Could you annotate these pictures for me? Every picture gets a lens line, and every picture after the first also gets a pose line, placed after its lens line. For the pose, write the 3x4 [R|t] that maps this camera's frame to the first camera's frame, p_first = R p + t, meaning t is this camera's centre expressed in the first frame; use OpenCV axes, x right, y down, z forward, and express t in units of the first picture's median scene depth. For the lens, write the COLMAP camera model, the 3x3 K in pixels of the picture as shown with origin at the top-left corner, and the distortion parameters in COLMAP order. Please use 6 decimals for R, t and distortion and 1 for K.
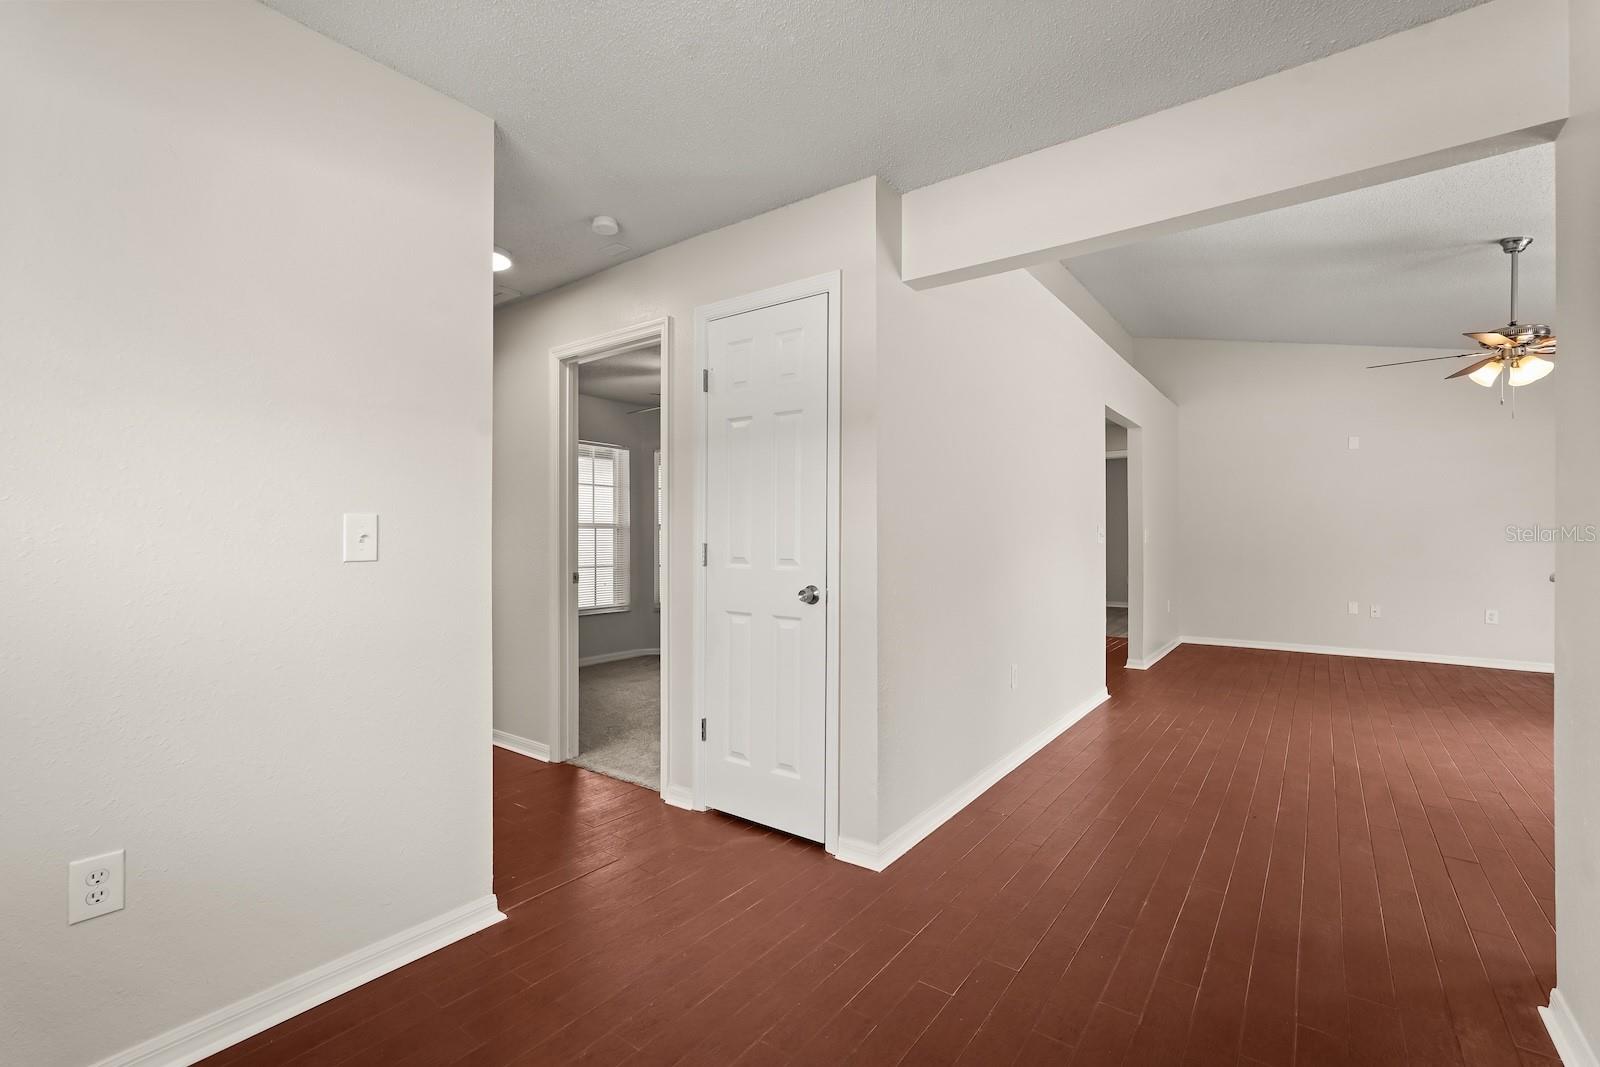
lens RADIAL K [[710.8, 0, 802.0], [0, 710.8, 536.0], [0, 0, 1]] dist [0.000226, 0.000779]
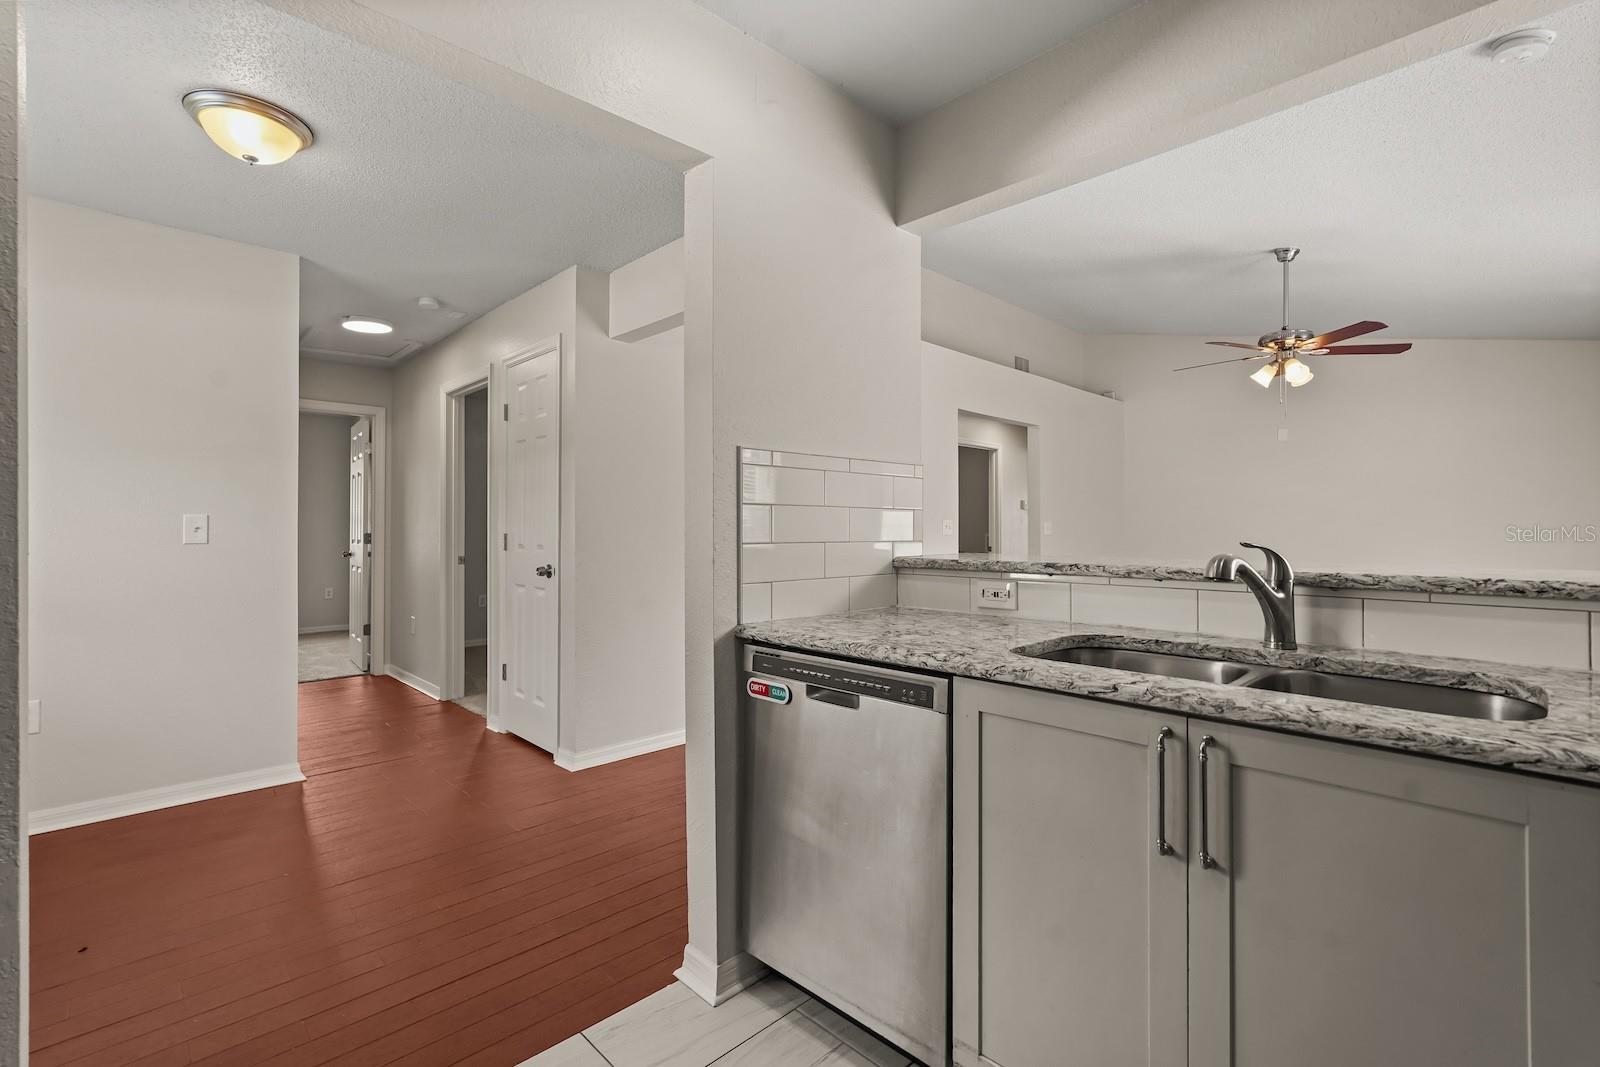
lens RADIAL K [[710.8, 0, 794.0], [0, 710.8, 529.0], [0, 0, 1]] dist [0.000226, 0.000779]
pose [[0.986845, -0.000009, -0.161669, 0.621069], [0.000384, 0.999997, 0.002287, -0.000993], [0.161669, -0.002319, 0.986842, -0.238006]]
